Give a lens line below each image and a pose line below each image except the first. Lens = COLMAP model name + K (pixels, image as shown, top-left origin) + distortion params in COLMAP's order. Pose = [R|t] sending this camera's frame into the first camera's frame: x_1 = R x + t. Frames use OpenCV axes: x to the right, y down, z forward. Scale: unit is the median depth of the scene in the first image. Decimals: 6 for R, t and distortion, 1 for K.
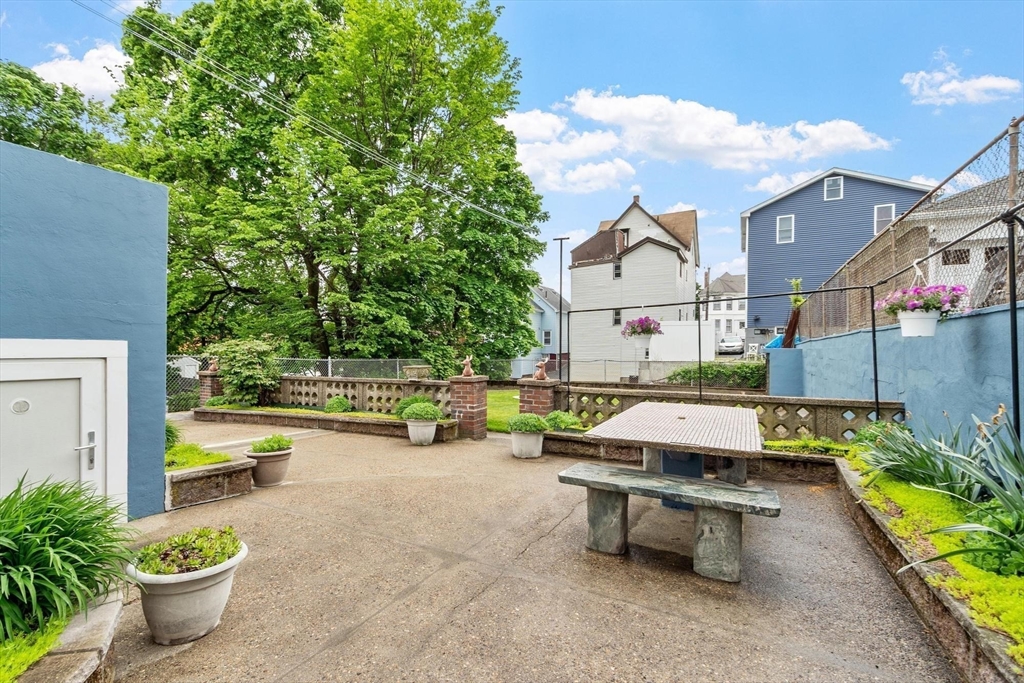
lens RADIAL K [[449.3, 0, 489.5], [0, 449.3, 354.2], [0, 0, 1]] dist [-0.000149, -0.000219]
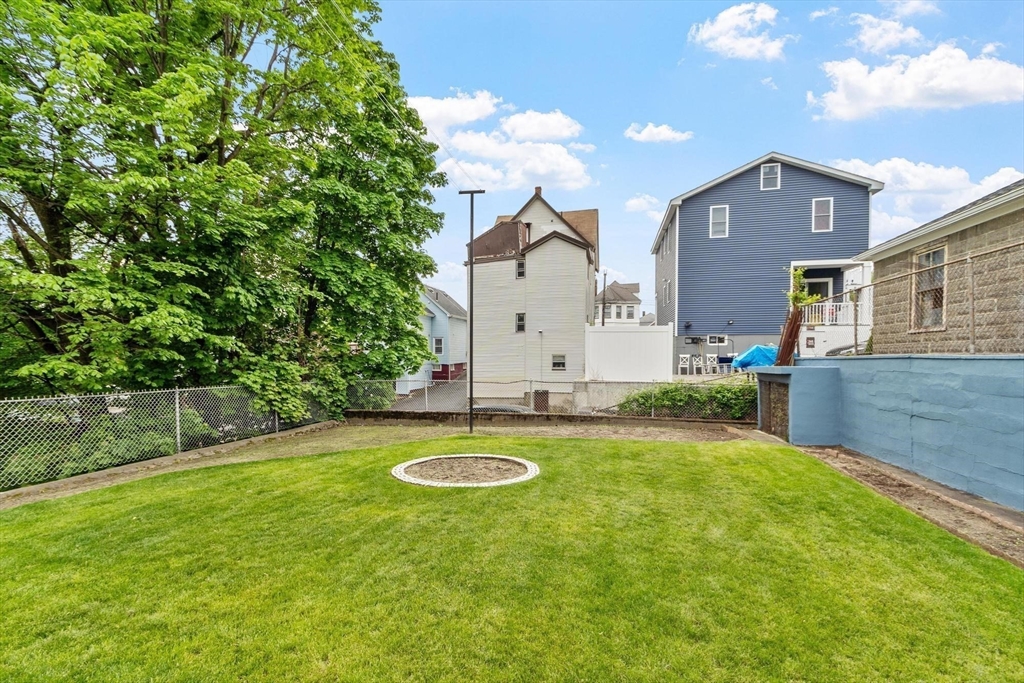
lens RADIAL K [[449.3, 0, 489.5], [0, 449.3, 354.2], [0, 0, 1]] dist [-0.000149, -0.000219]
pose [[0.968810, -0.003457, 0.247779, 0.019590], [0.007483, 0.999855, -0.015306, -0.014944], [-0.247690, 0.016682, 0.968696, 0.286937]]
